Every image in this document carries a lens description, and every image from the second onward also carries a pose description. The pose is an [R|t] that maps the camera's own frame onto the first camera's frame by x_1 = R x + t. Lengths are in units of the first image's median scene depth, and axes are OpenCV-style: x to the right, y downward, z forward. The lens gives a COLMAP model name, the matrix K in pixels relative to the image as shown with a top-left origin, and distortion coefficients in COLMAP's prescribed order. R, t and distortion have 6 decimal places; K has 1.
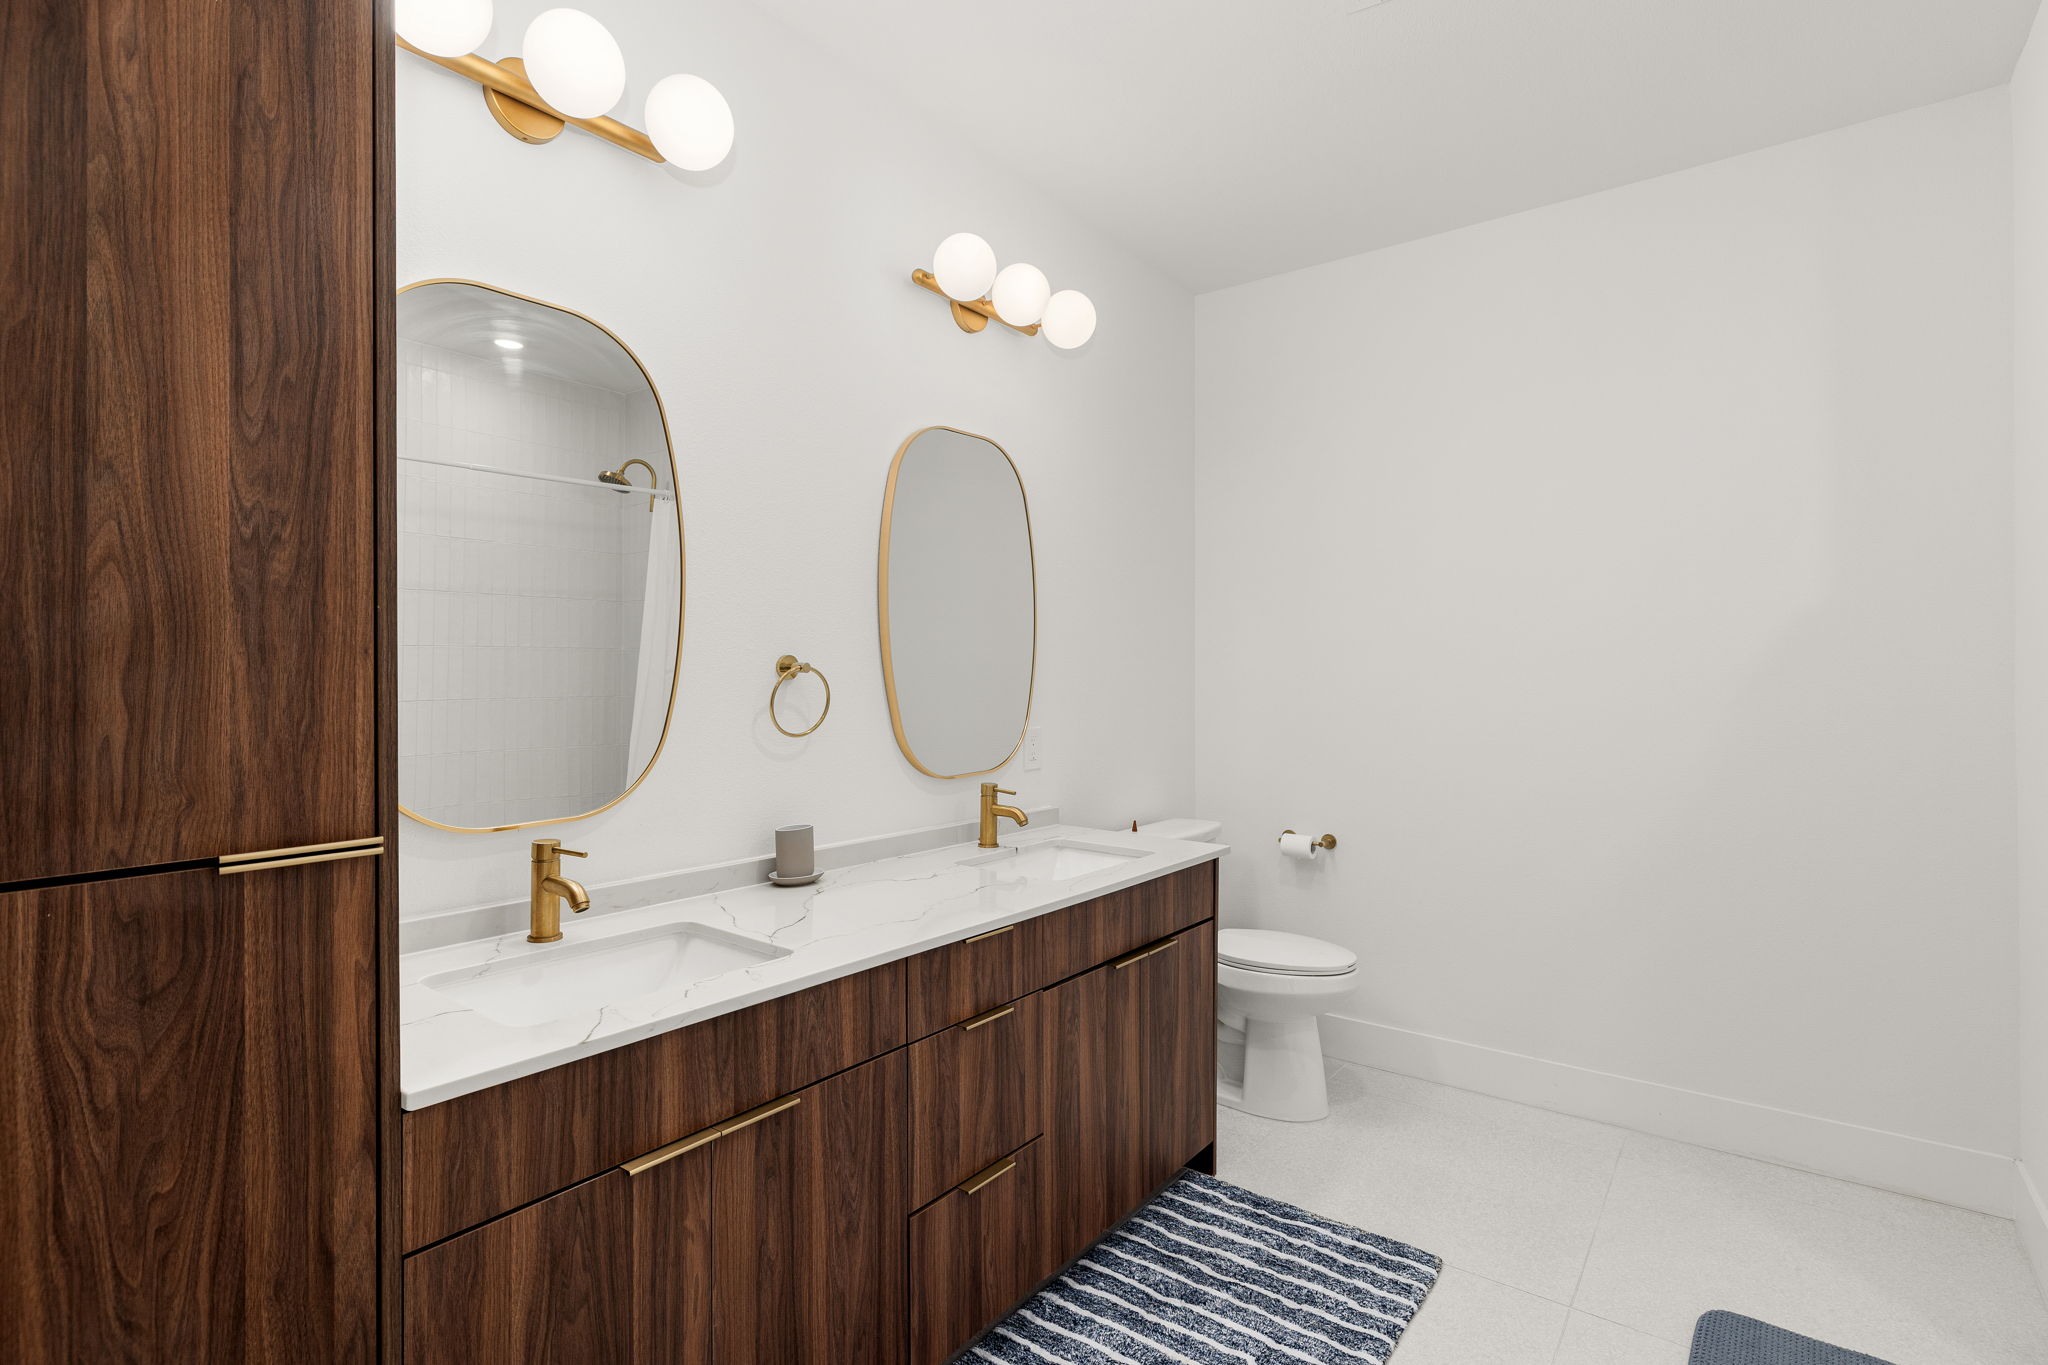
lens RADIAL K [[922.3, 0, 1018.0], [0, 922.3, 676.6], [0, 0, 1]] dist [-0.002826, -0.000013]
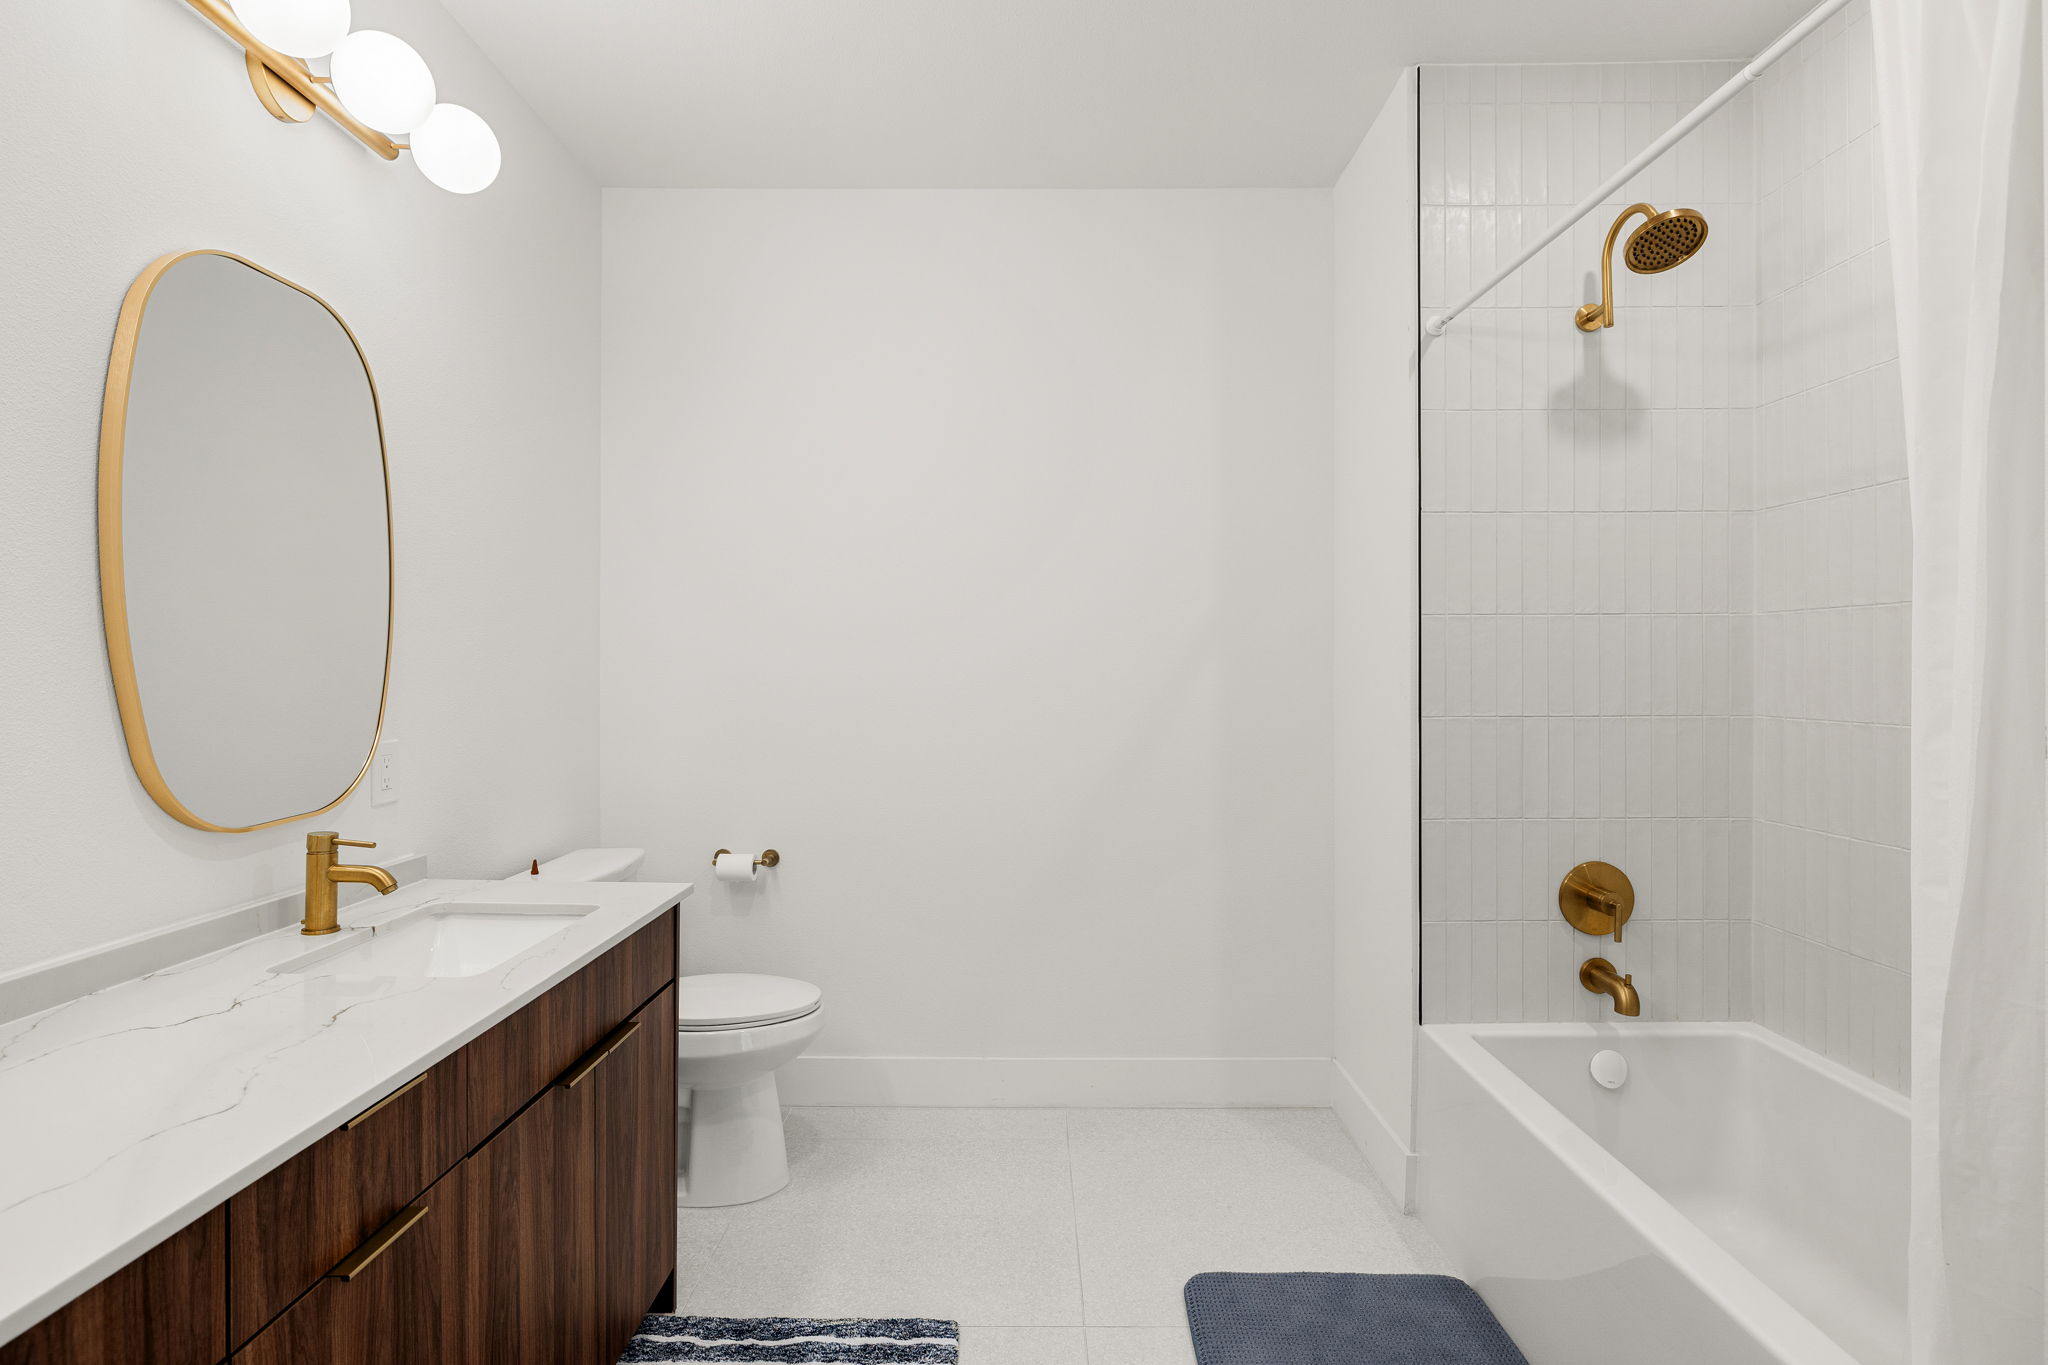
lens RADIAL K [[1007.0, 0, 1020.2], [0, 1007.0, 676.2], [0, 0, 1]] dist [-0.002448, -0.000825]
pose [[0.804572, -0.001793, 0.593853, -0.071924], [-0.002421, 0.999977, 0.006300, 0.002924], [-0.593850, -0.006507, 0.804549, 0.201969]]
